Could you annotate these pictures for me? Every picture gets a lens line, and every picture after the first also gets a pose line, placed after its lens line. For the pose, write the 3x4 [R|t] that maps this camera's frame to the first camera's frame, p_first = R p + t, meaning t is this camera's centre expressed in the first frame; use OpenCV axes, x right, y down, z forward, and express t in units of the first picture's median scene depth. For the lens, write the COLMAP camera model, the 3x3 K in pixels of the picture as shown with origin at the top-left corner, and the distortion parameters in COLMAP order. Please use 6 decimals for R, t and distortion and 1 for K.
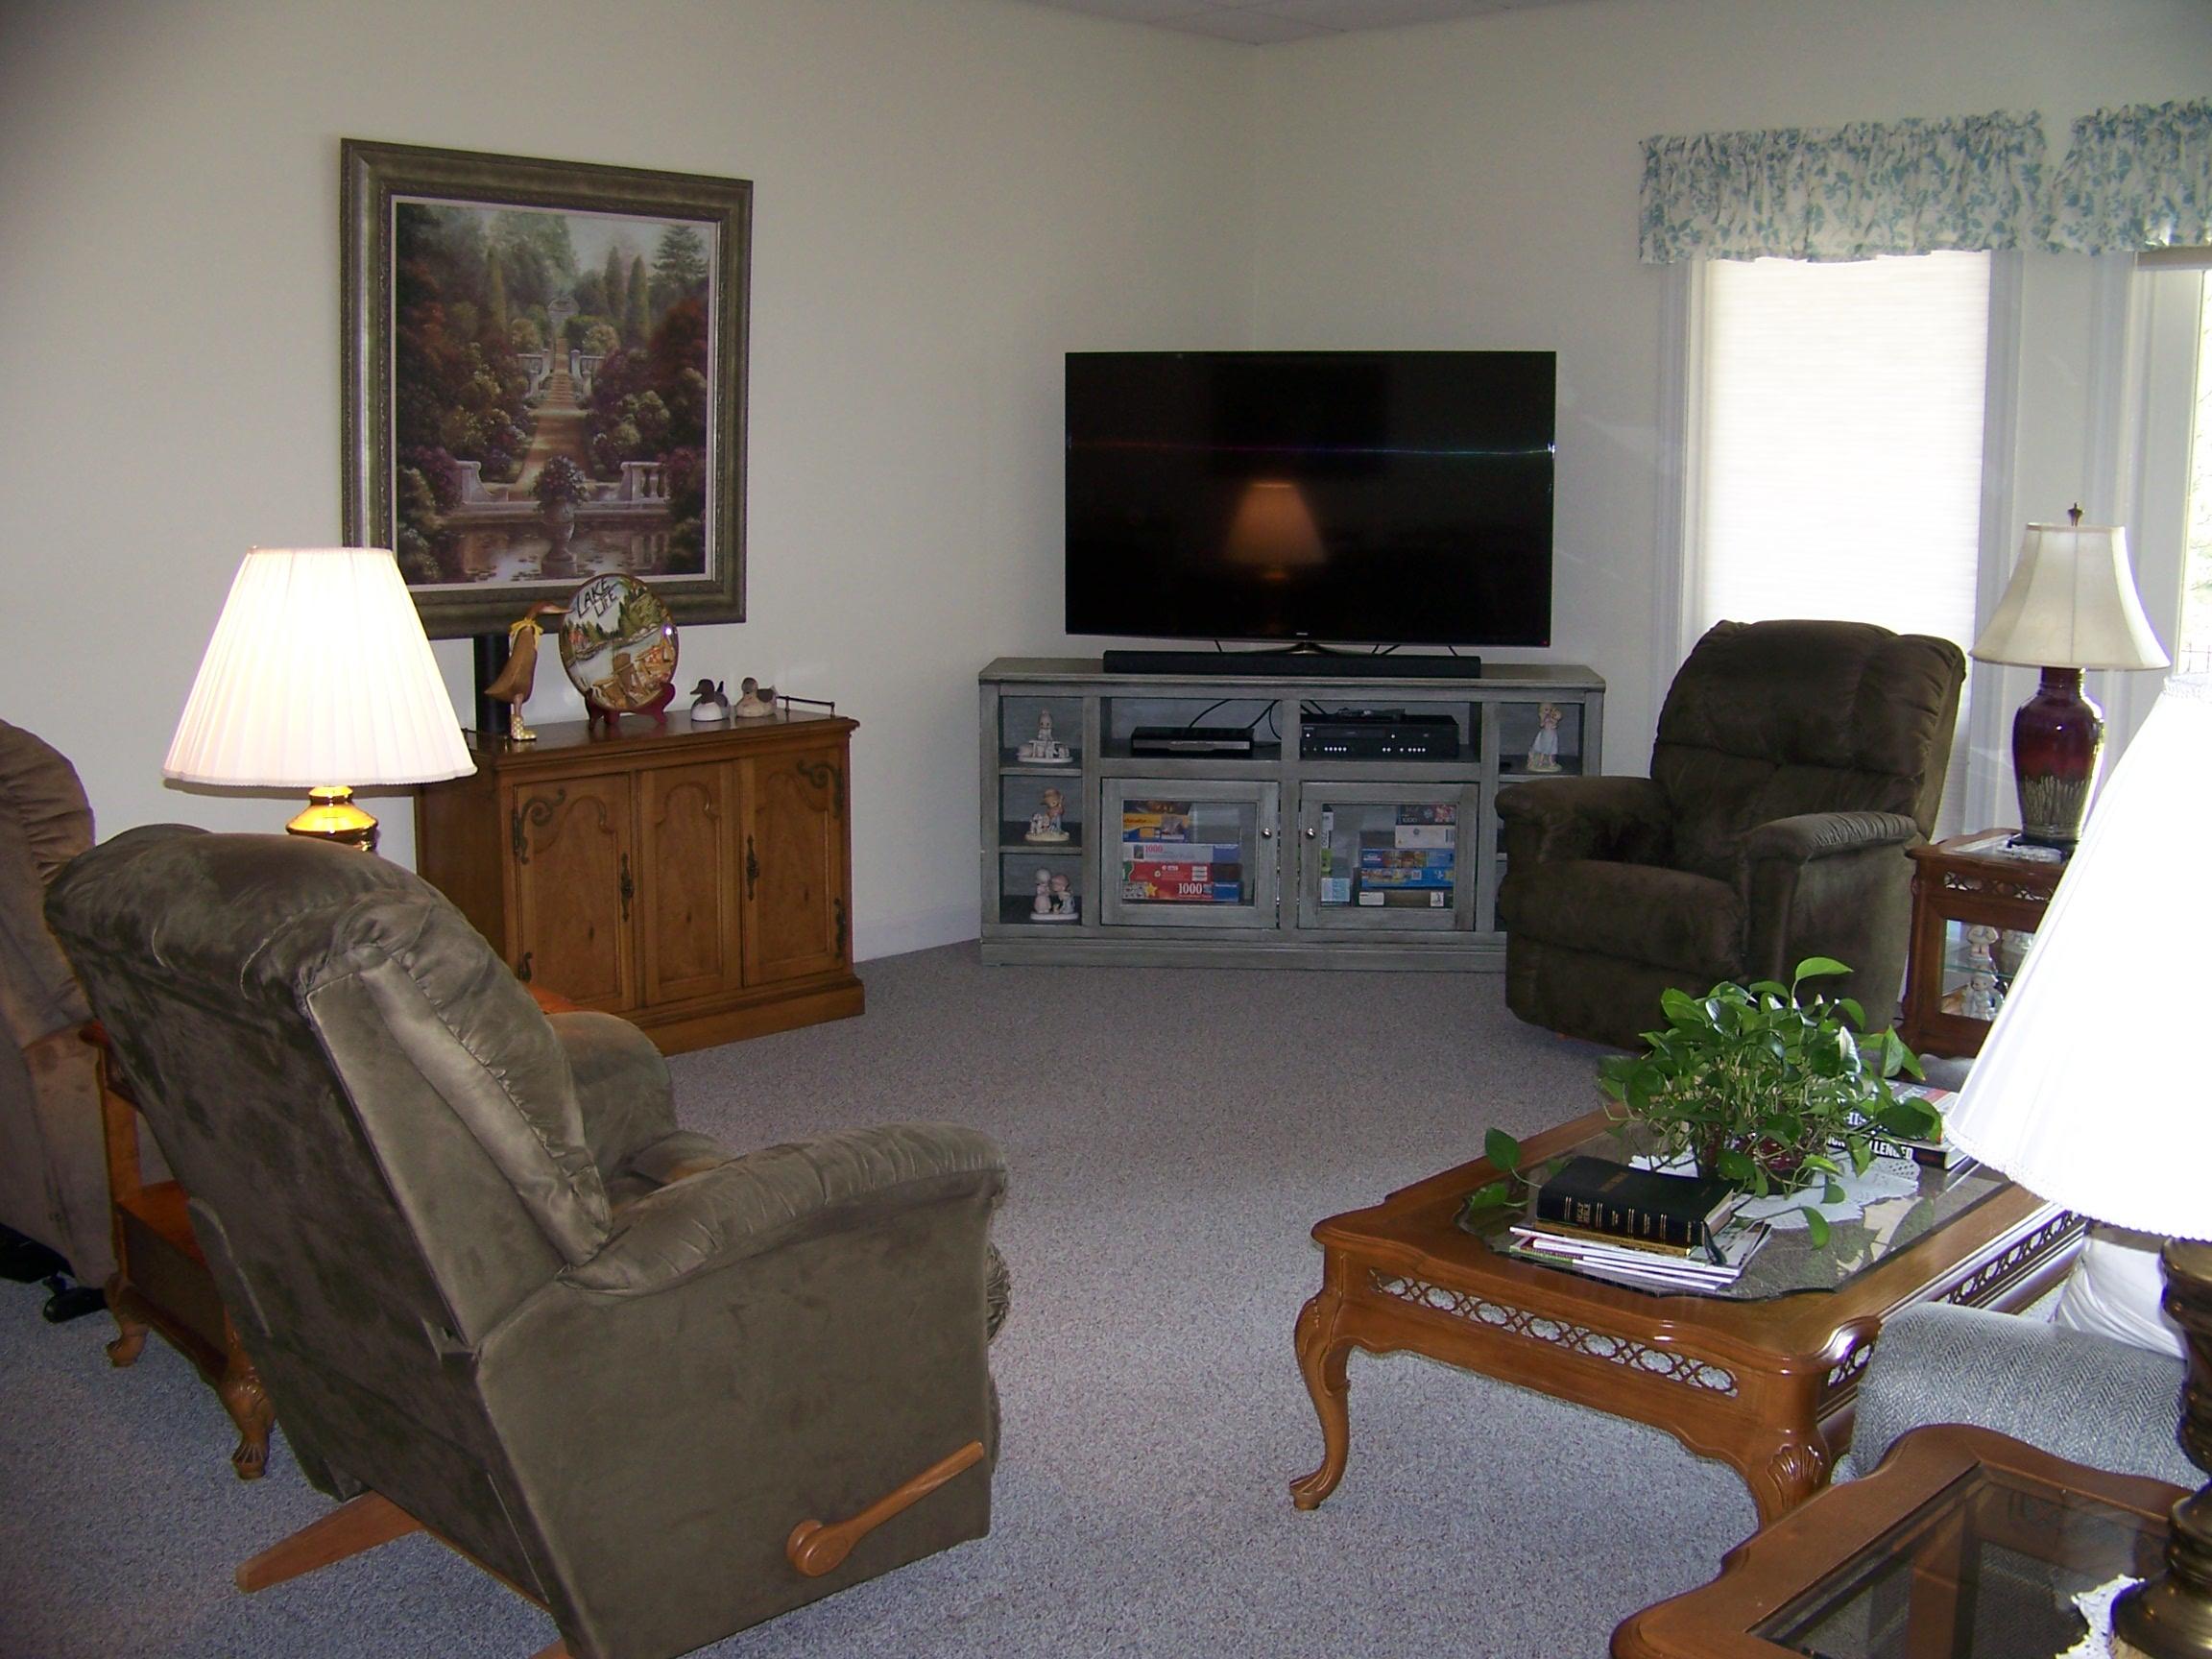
lens RADIAL K [[2274.0, 0, 1155.6], [0, 2274.0, 830.9], [0, 0, 1]] dist [-0.235253, 0.293952]
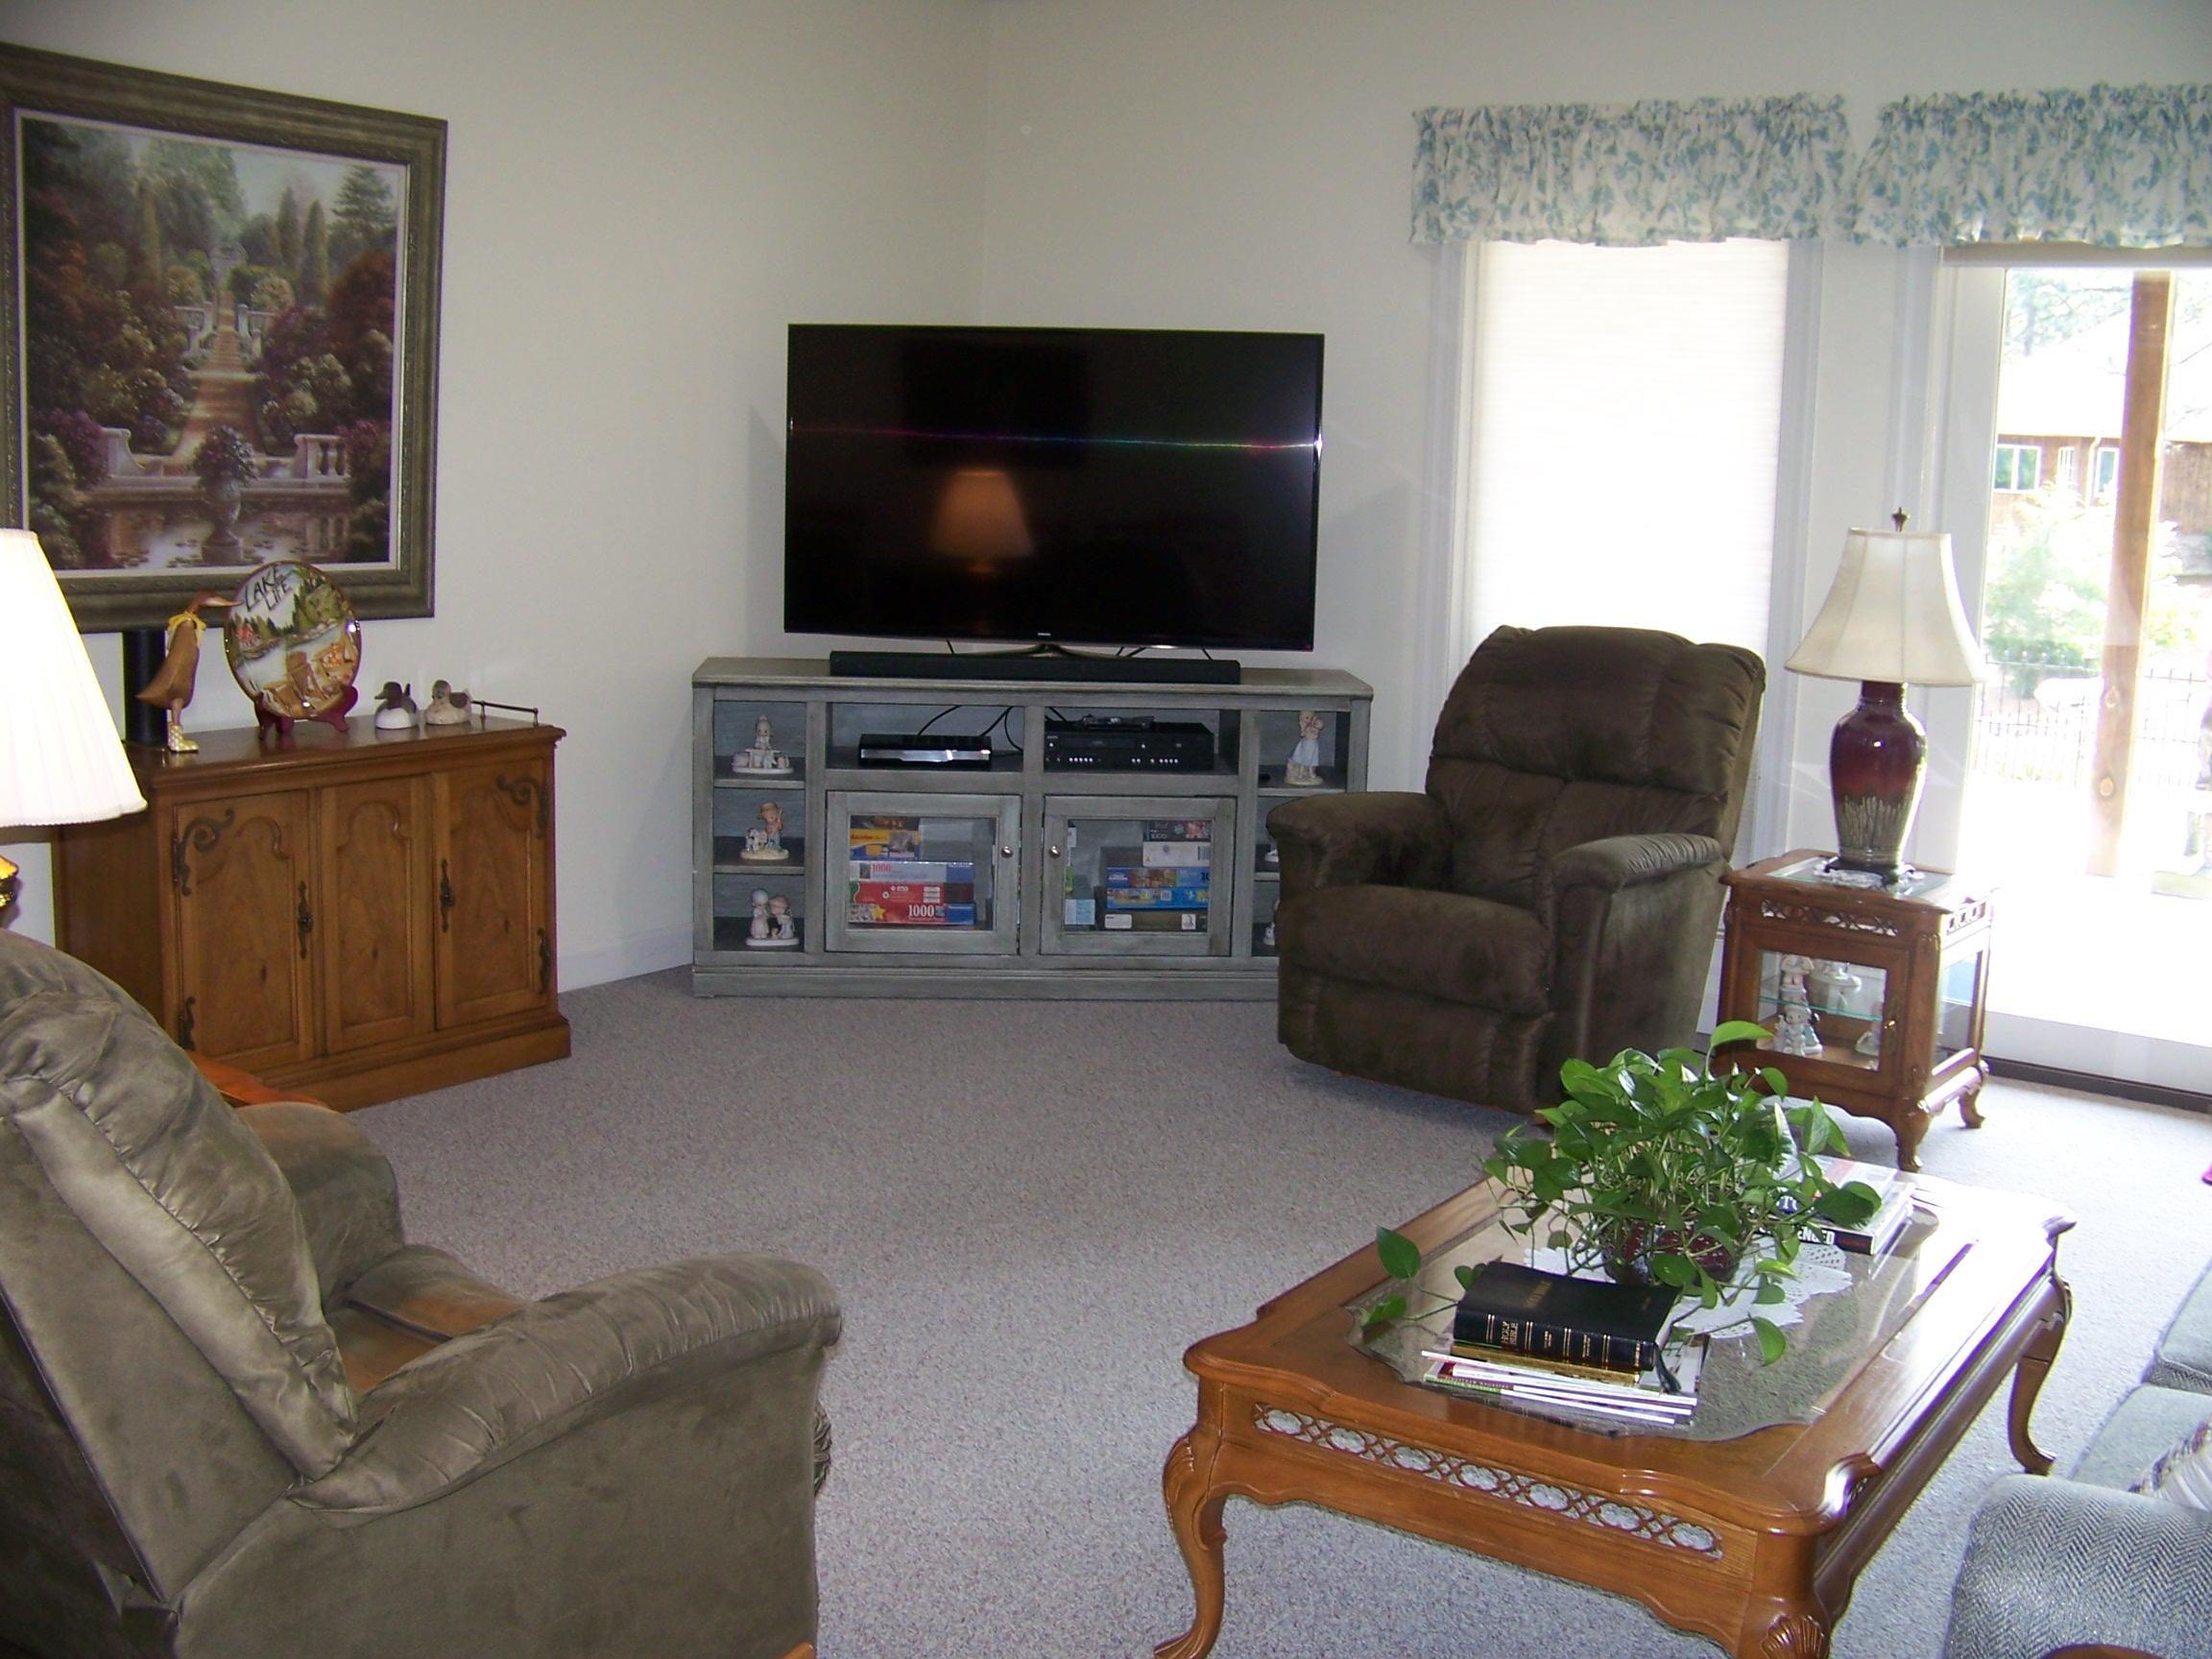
lens RADIAL K [[2306.0, 0, 1157.7], [0, 2306.0, 827.2], [0, 0, 1]] dist [-0.248226, 0.329399]
pose [[0.988821, -0.000077, 0.149105, -0.035659], [-0.000075, 0.999999, 0.001019, -0.011732], [-0.149105, -0.001018, 0.988821, 0.084629]]
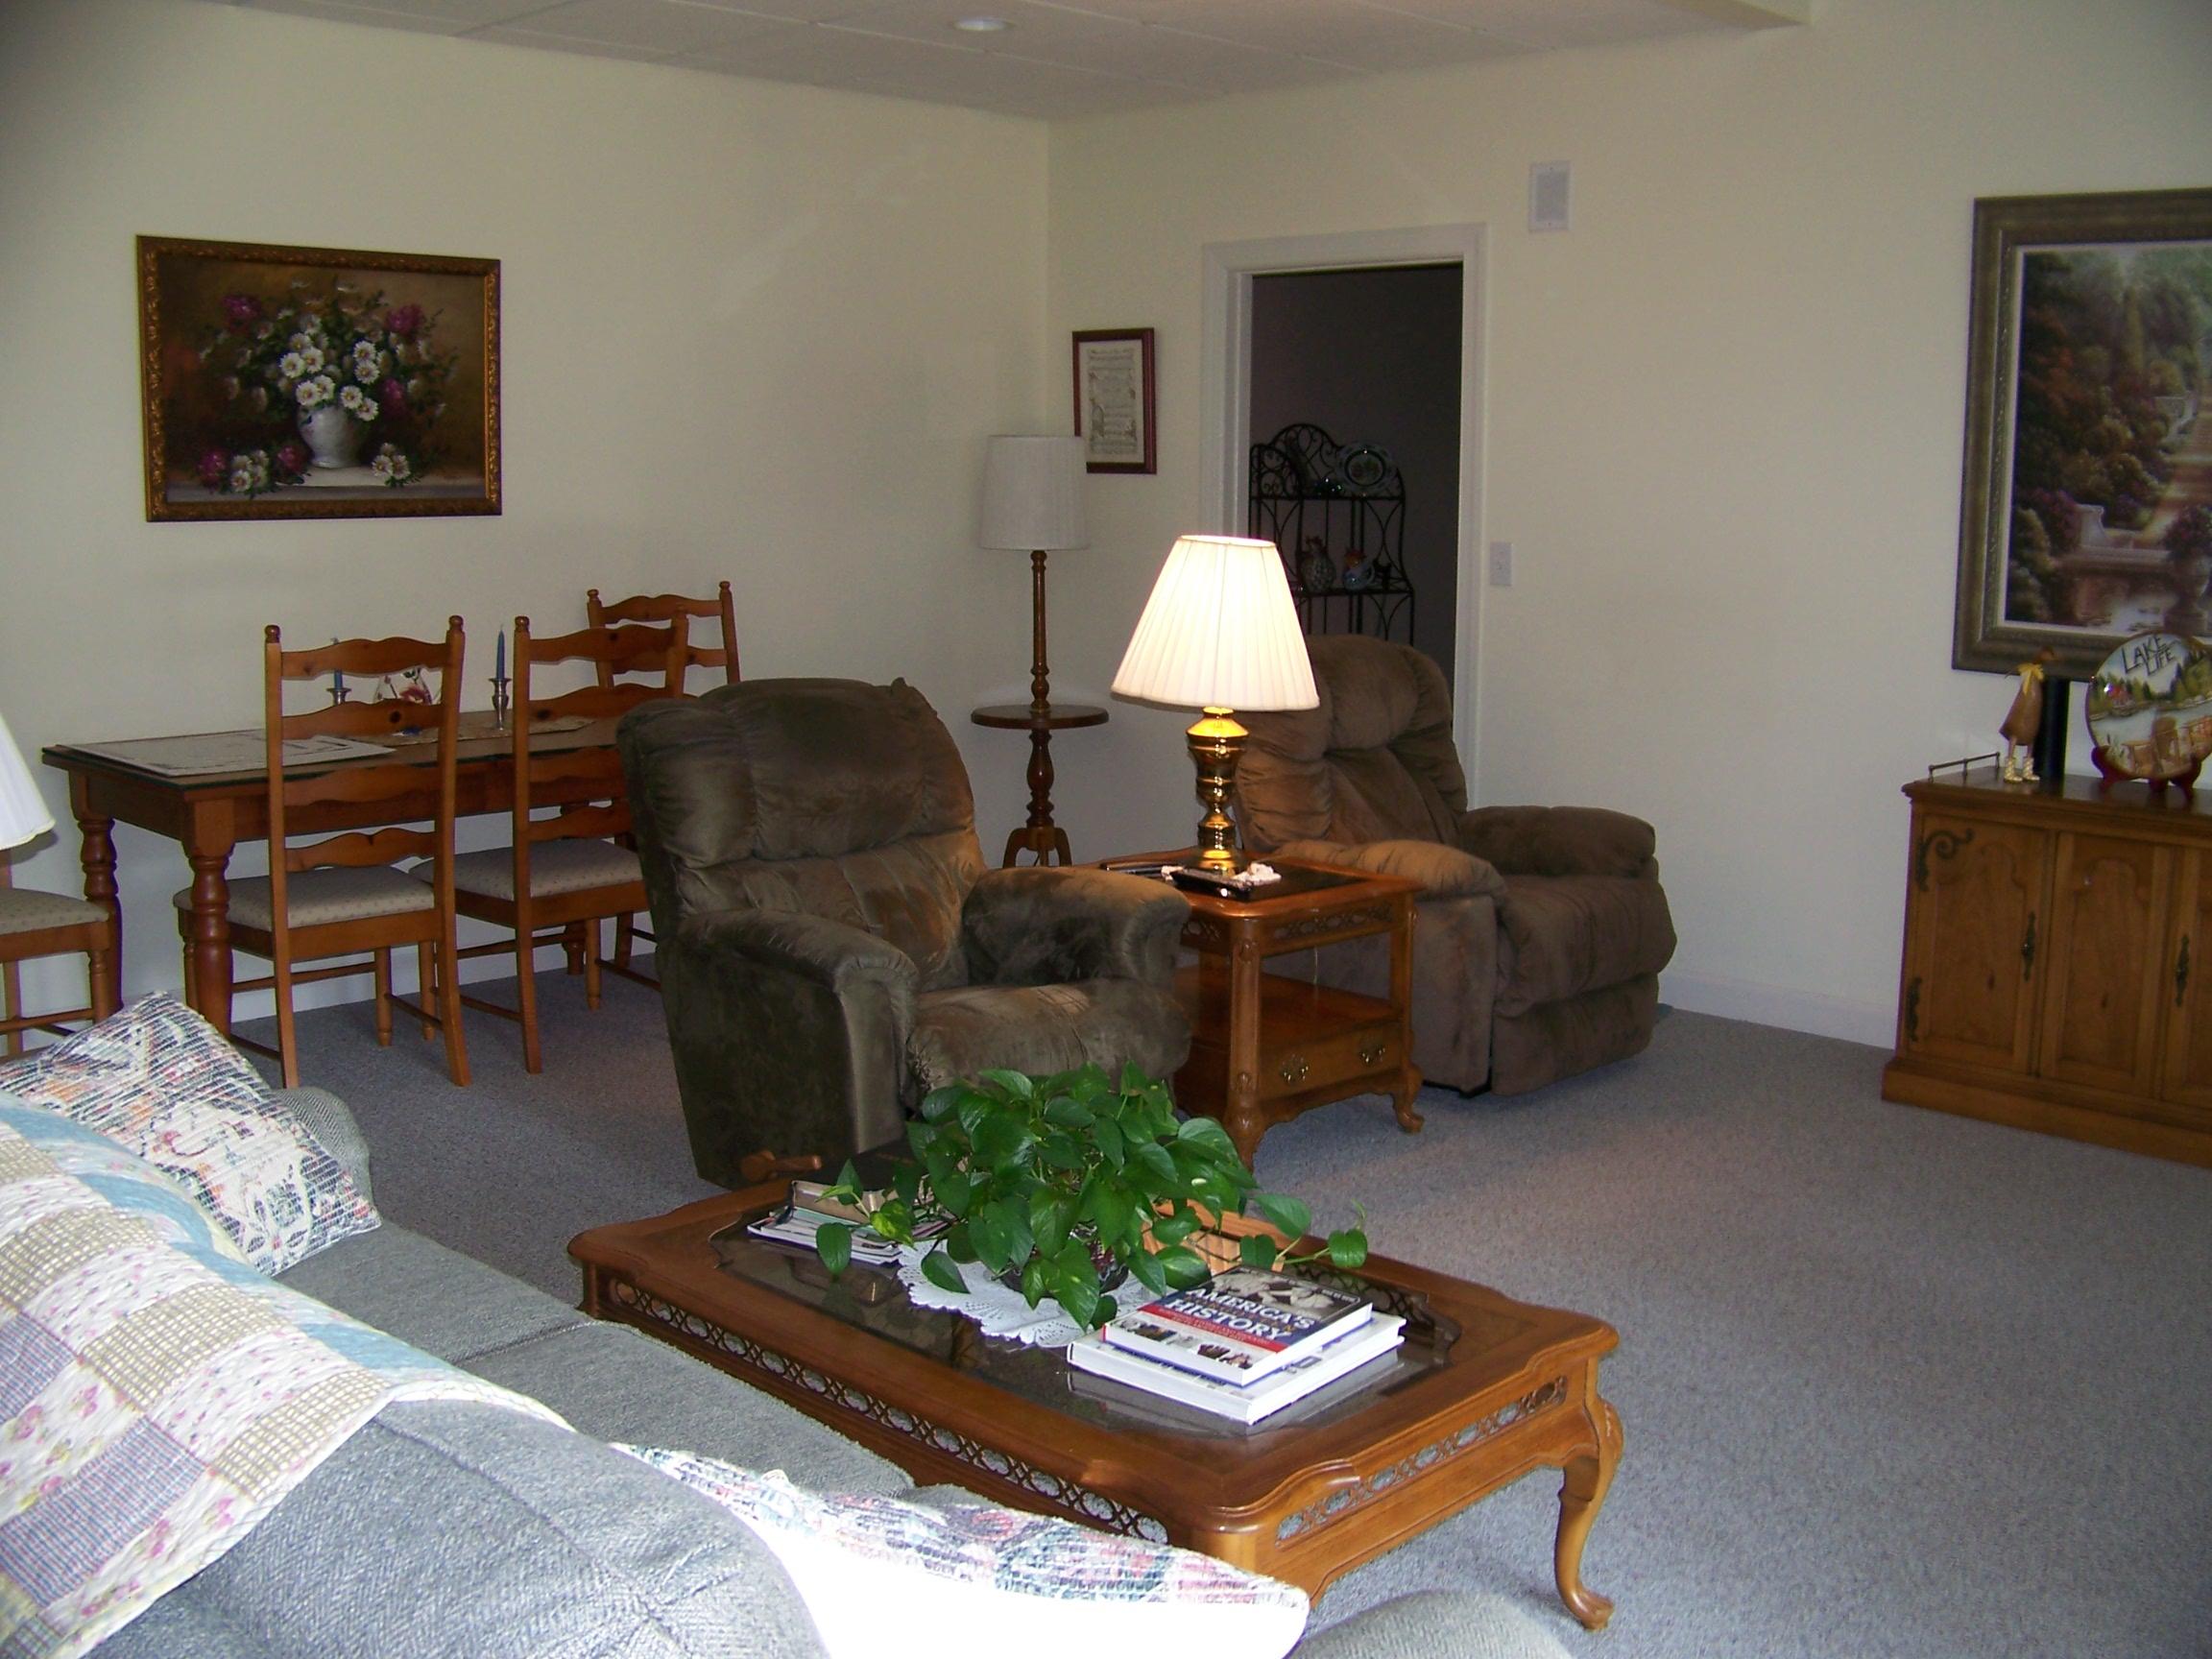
lens RADIAL K [[2306.0, 0, 1157.7], [0, 2306.0, 827.2], [0, 0, 1]] dist [-0.248226, 0.329399]
pose [[0.000573, 0.154985, -0.987917, 0.692197], [-0.180526, 0.971702, 0.152336, -0.101552], [0.983570, 0.178257, 0.028535, 0.577524]]
